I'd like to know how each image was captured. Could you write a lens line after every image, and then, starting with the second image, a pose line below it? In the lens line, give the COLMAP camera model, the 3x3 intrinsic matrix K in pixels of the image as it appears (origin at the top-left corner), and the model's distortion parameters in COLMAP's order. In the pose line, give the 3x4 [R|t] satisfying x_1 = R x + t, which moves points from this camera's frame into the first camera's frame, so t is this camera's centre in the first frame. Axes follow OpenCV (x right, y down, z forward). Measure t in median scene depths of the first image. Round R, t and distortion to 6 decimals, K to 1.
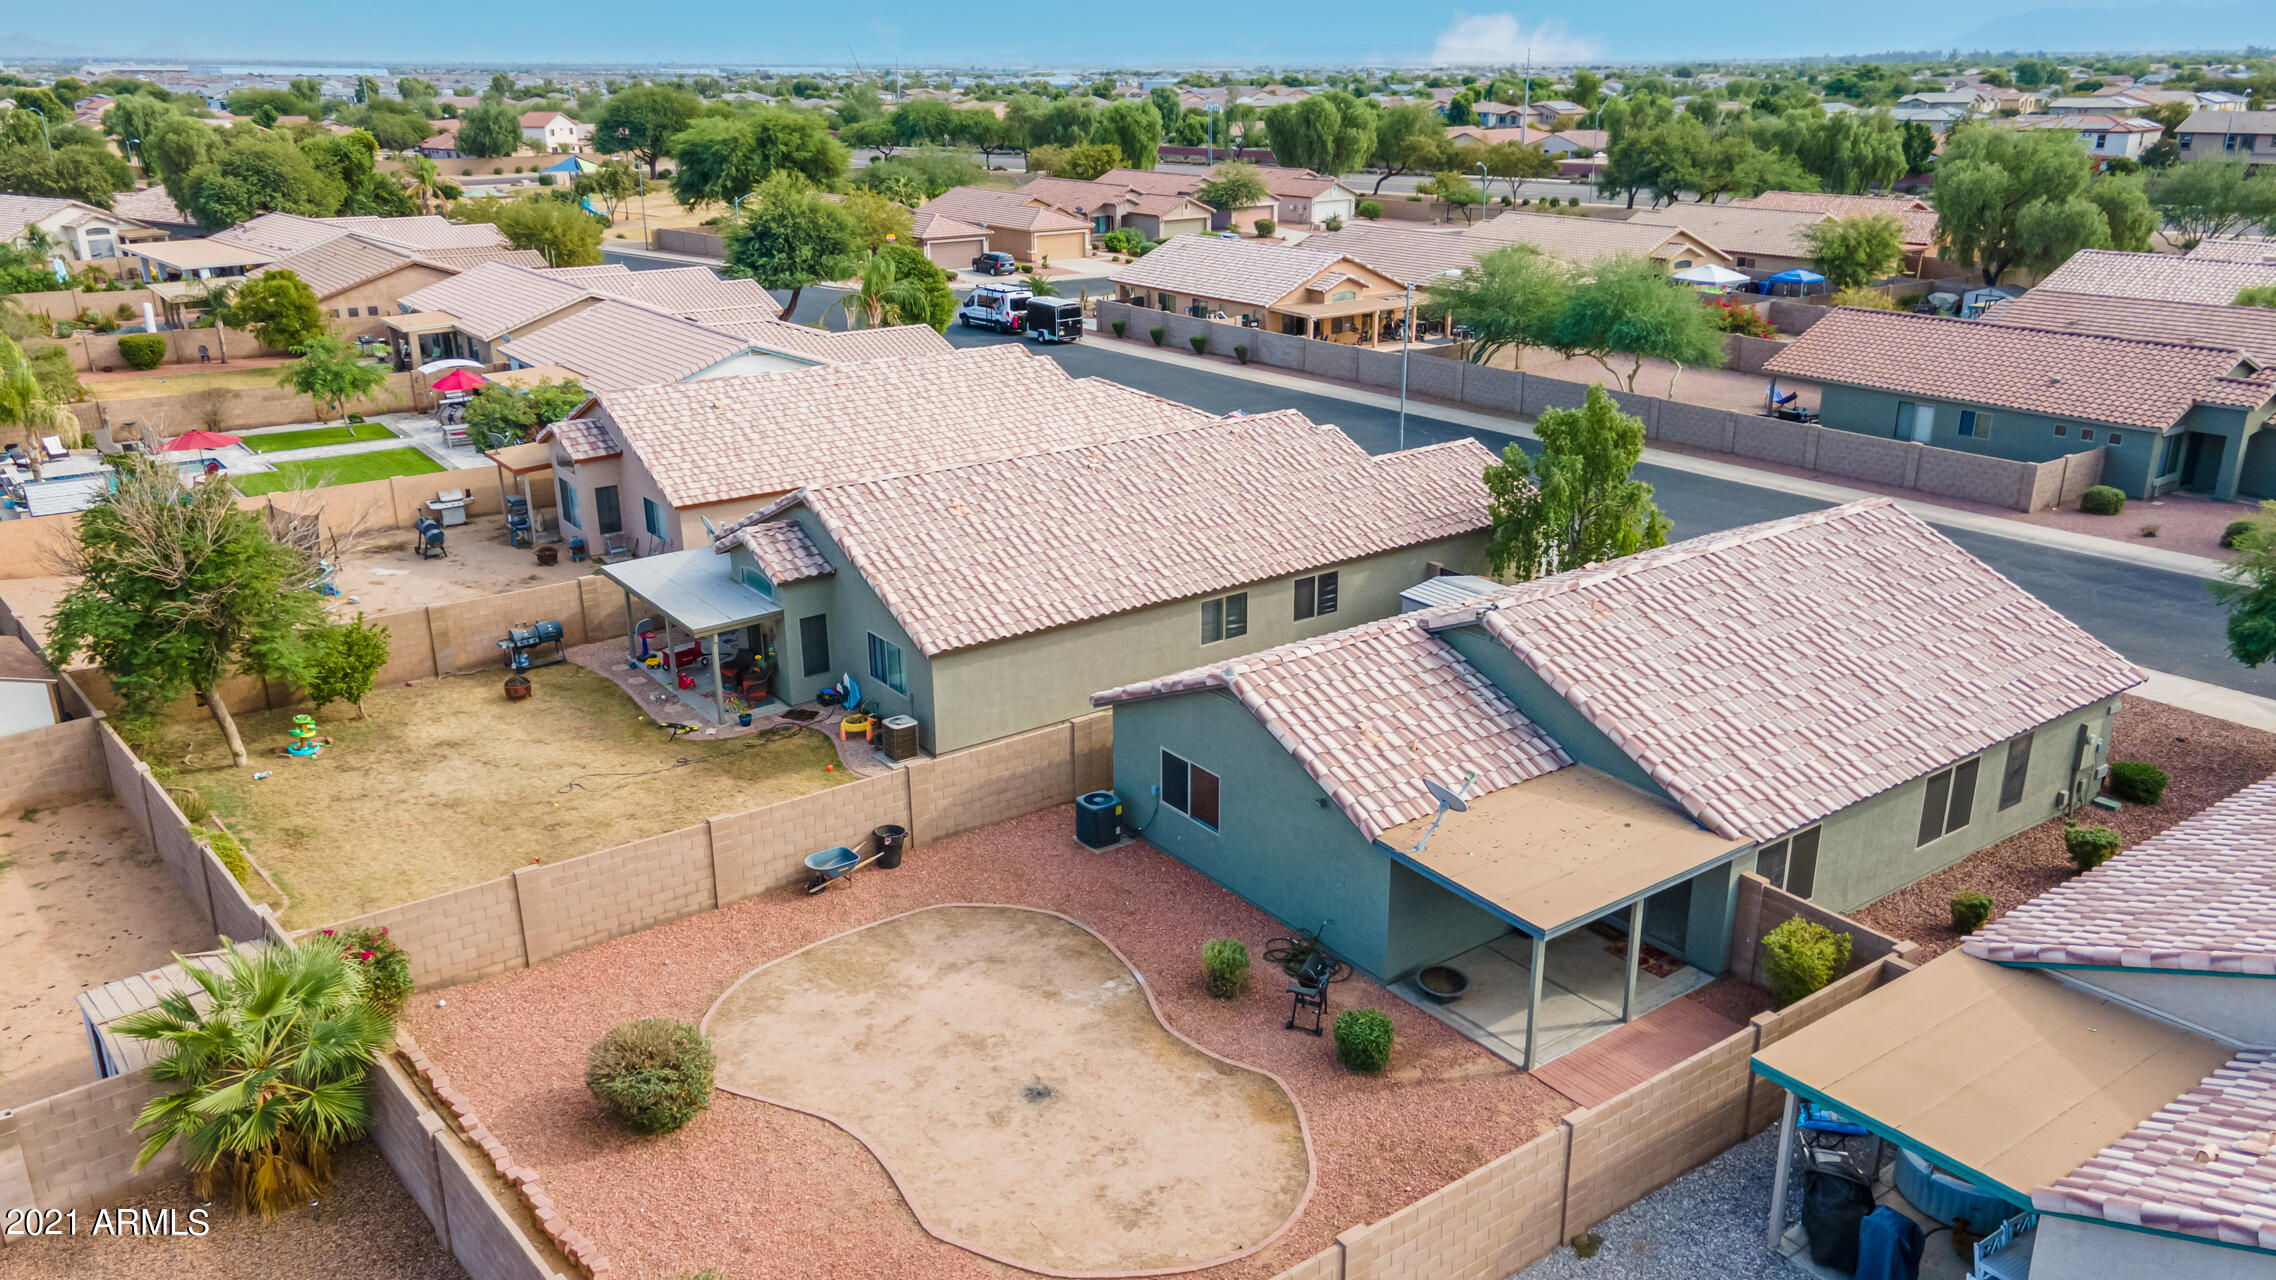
lens RADIAL K [[1665.5, 0, 1133.6], [0, 1665.5, 640.7], [0, 0, 1]] dist [0.041640, 0.002853]
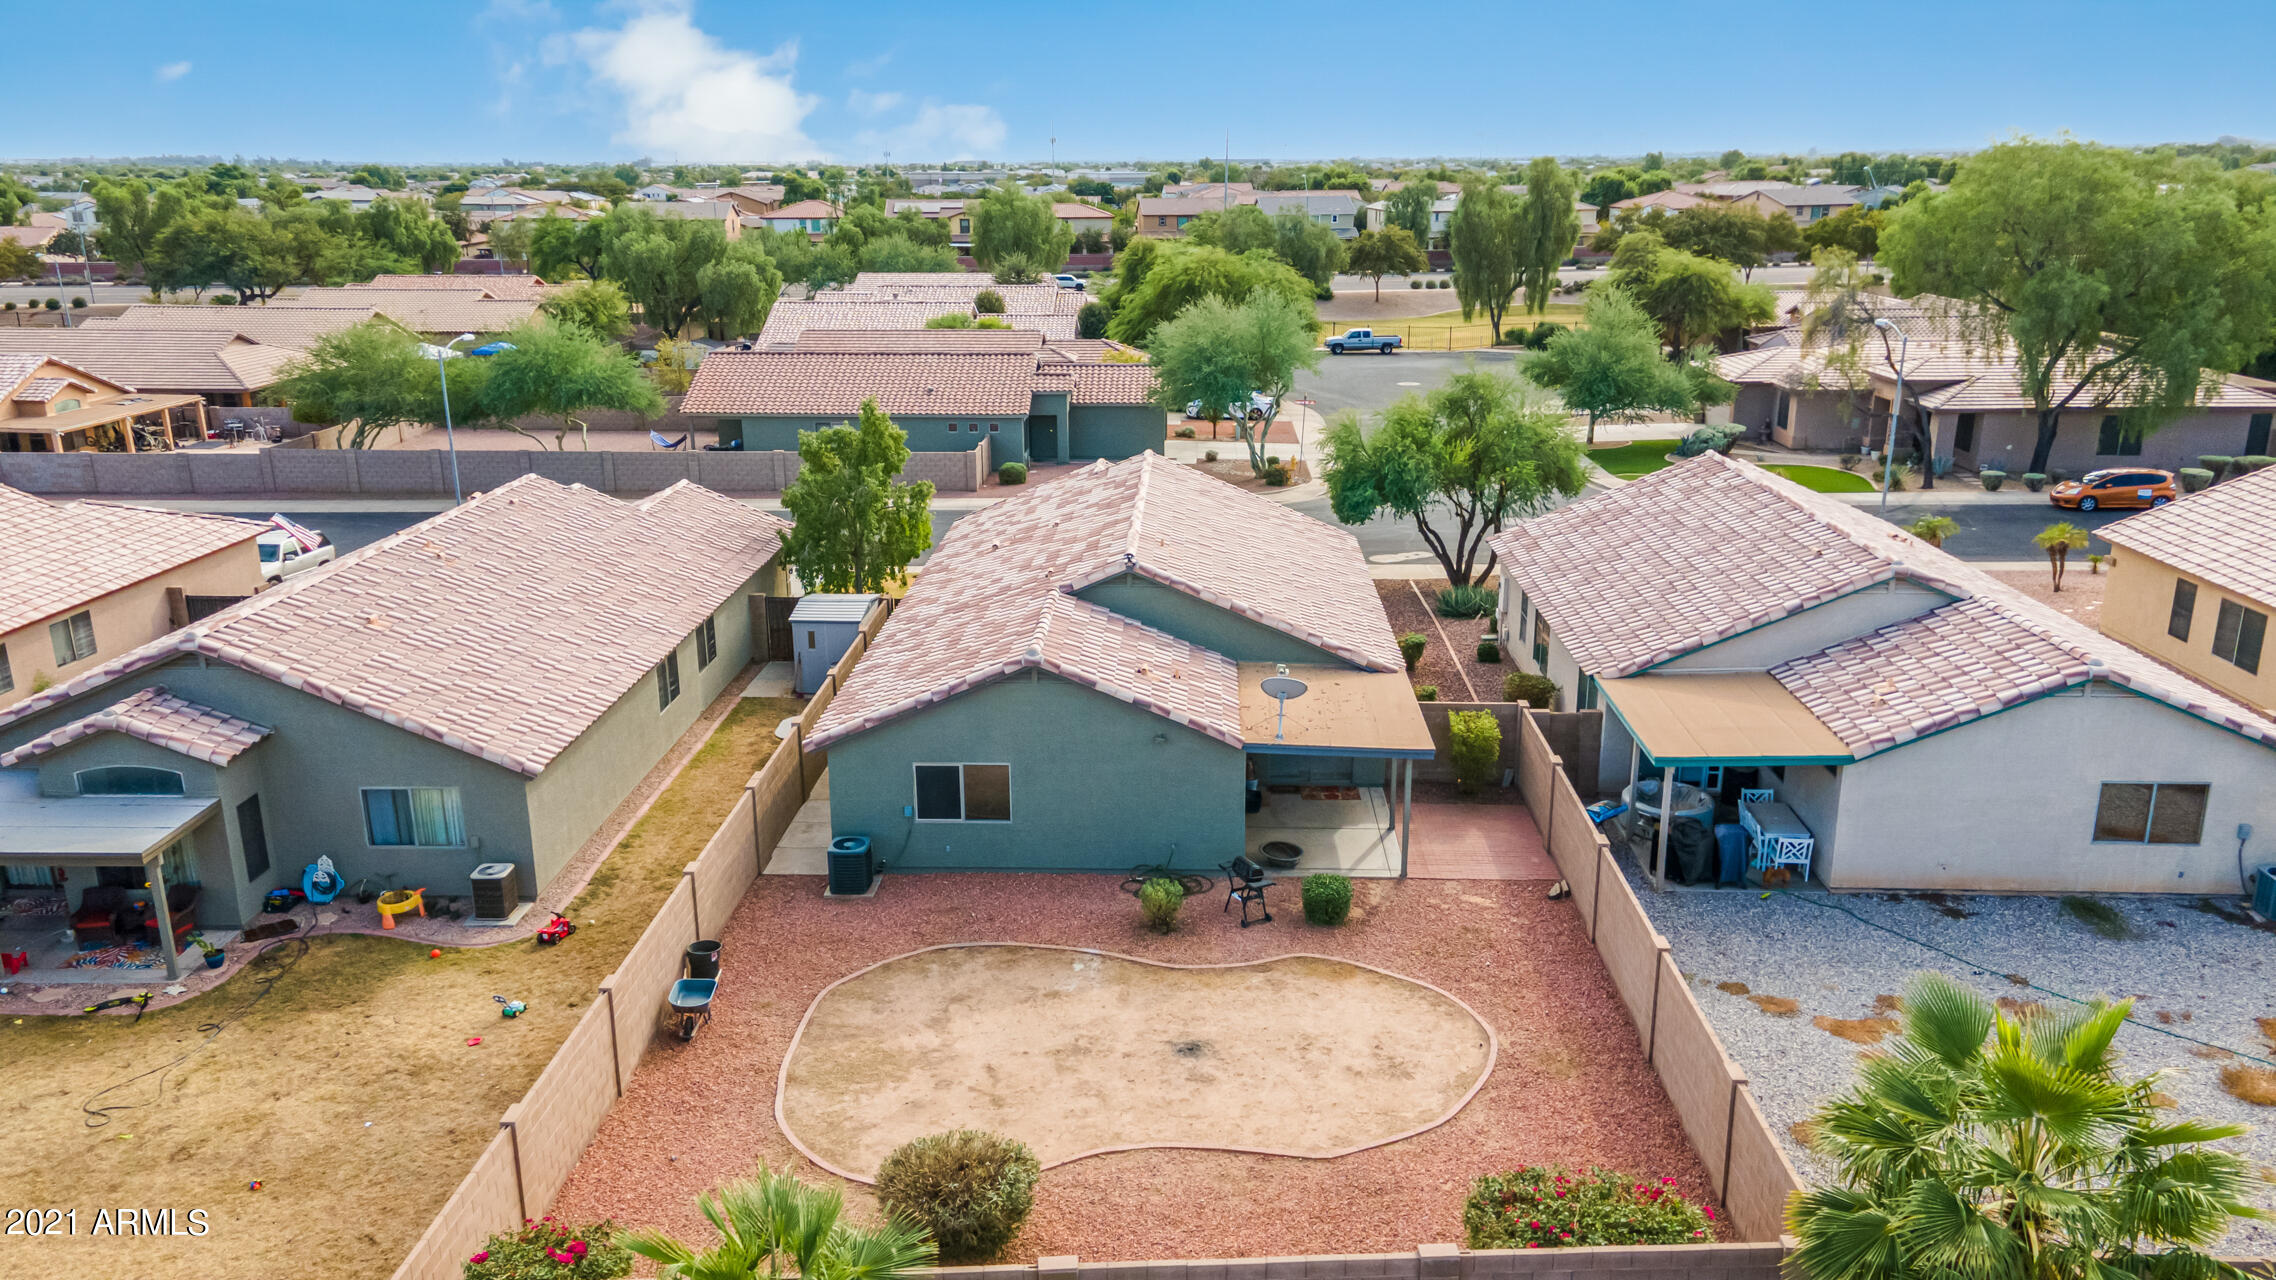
lens RADIAL K [[1665.5, 0, 1133.6], [0, 1665.5, 640.7], [0, 0, 1]] dist [0.041640, 0.002853]
pose [[0.617314, -0.217448, 0.756068, -0.520856], [0.260220, 0.963385, 0.064609, -0.029643], [-0.742434, 0.156860, 0.651296, 0.209106]]
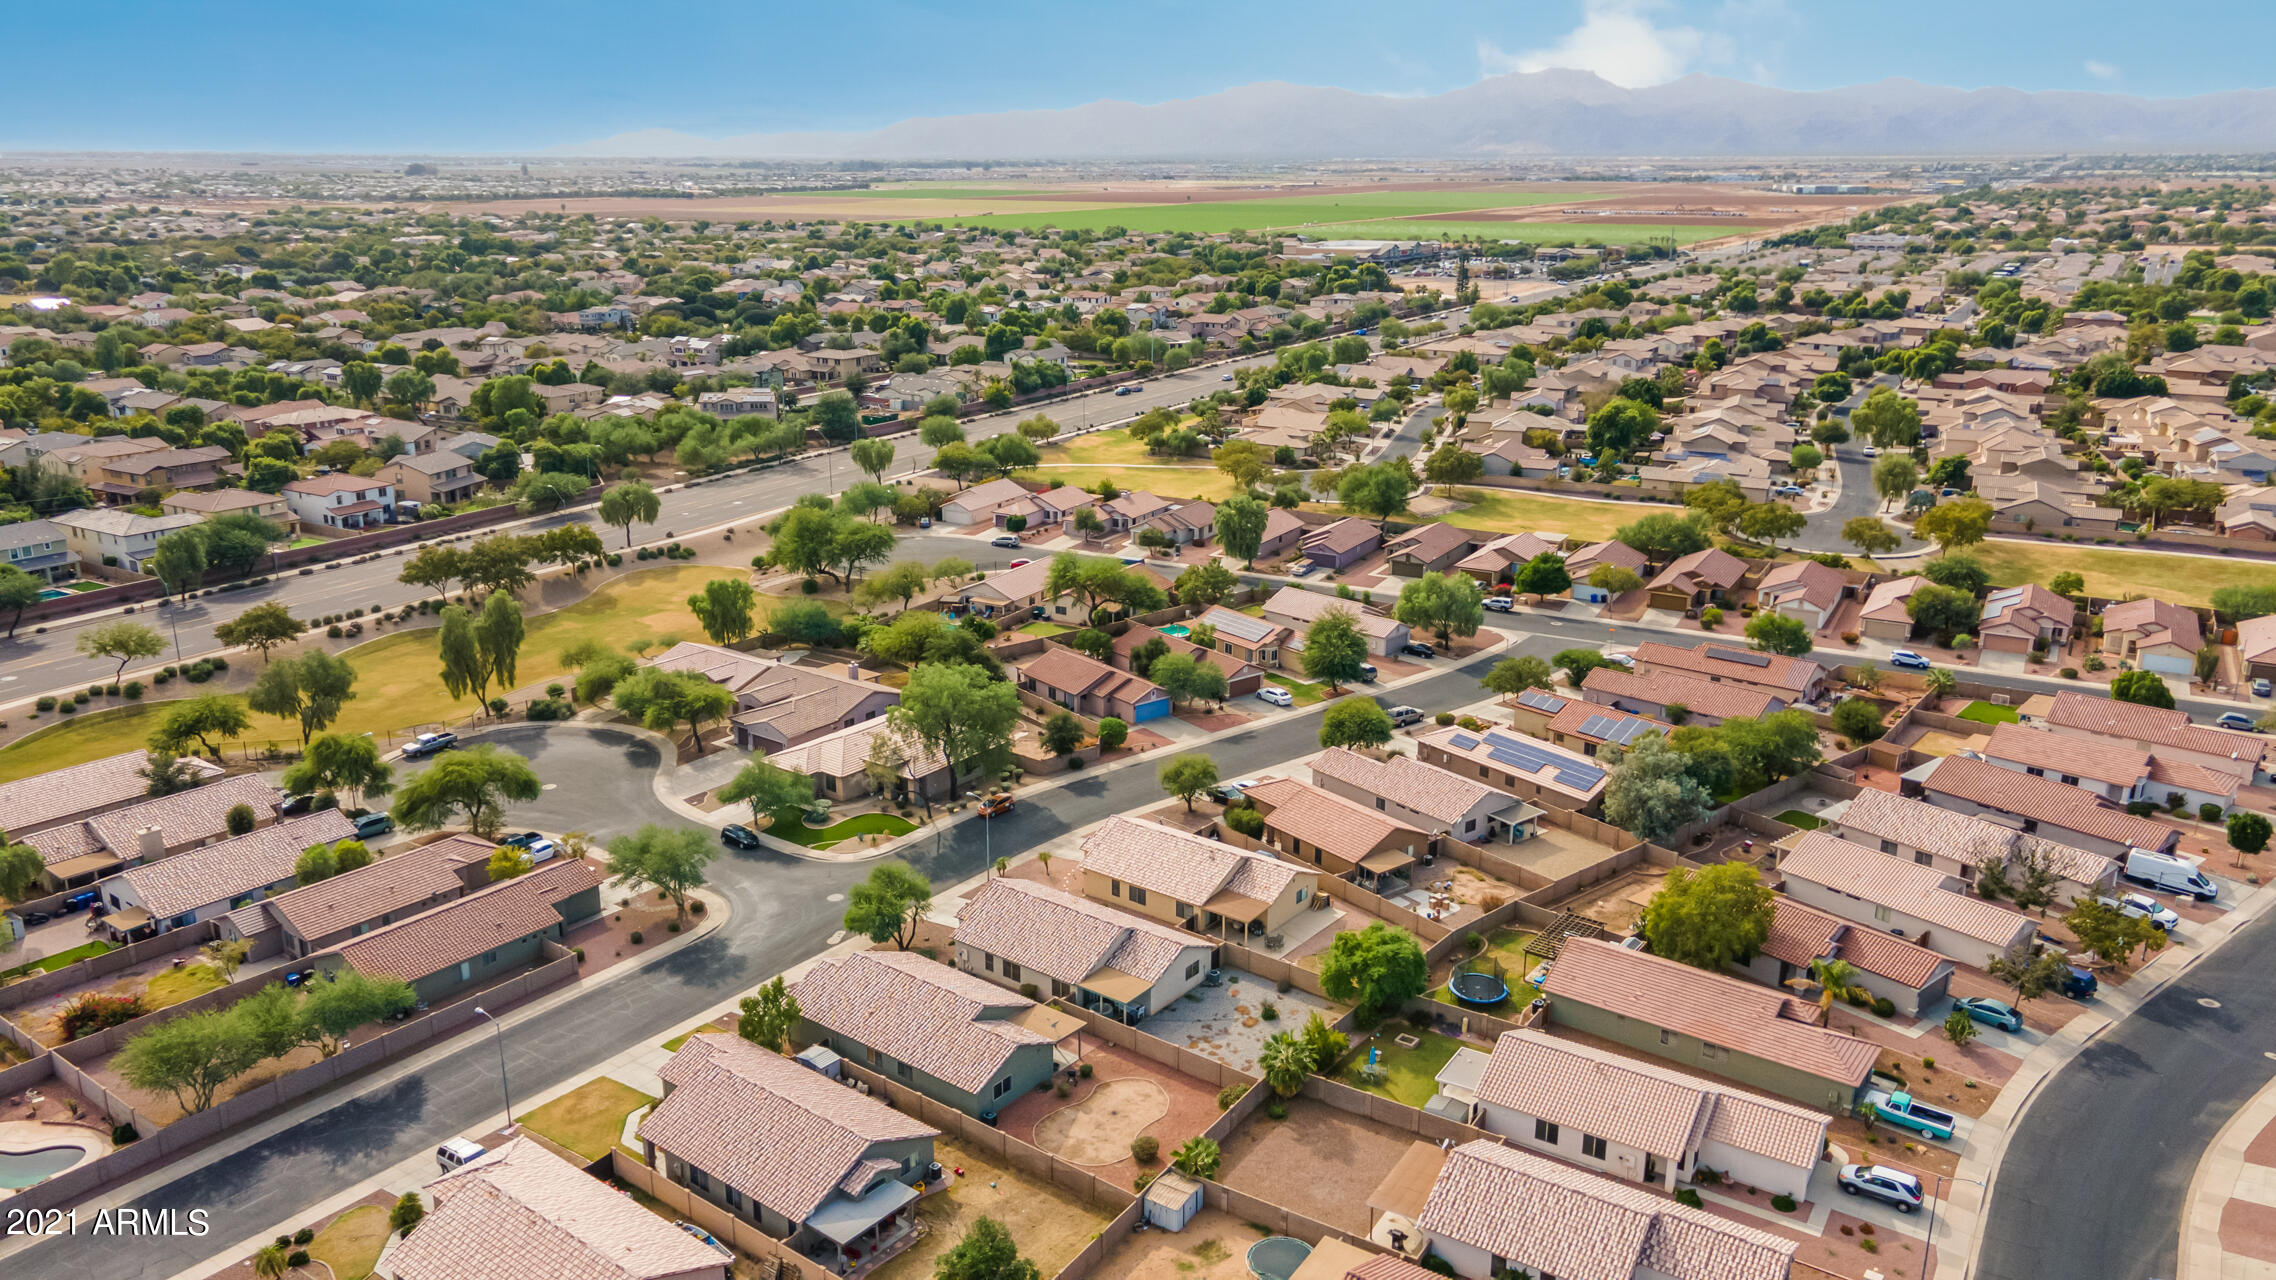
lens RADIAL K [[1665.5, 0, 1133.6], [0, 1665.5, 640.7], [0, 0, 1]] dist [0.041640, 0.002853]
pose [[-0.287099, -0.265468, 0.920381, -2.535306], [0.313612, 0.881828, 0.352175, -1.583703], [-0.905109, 0.389751, -0.169918, 0.797507]]
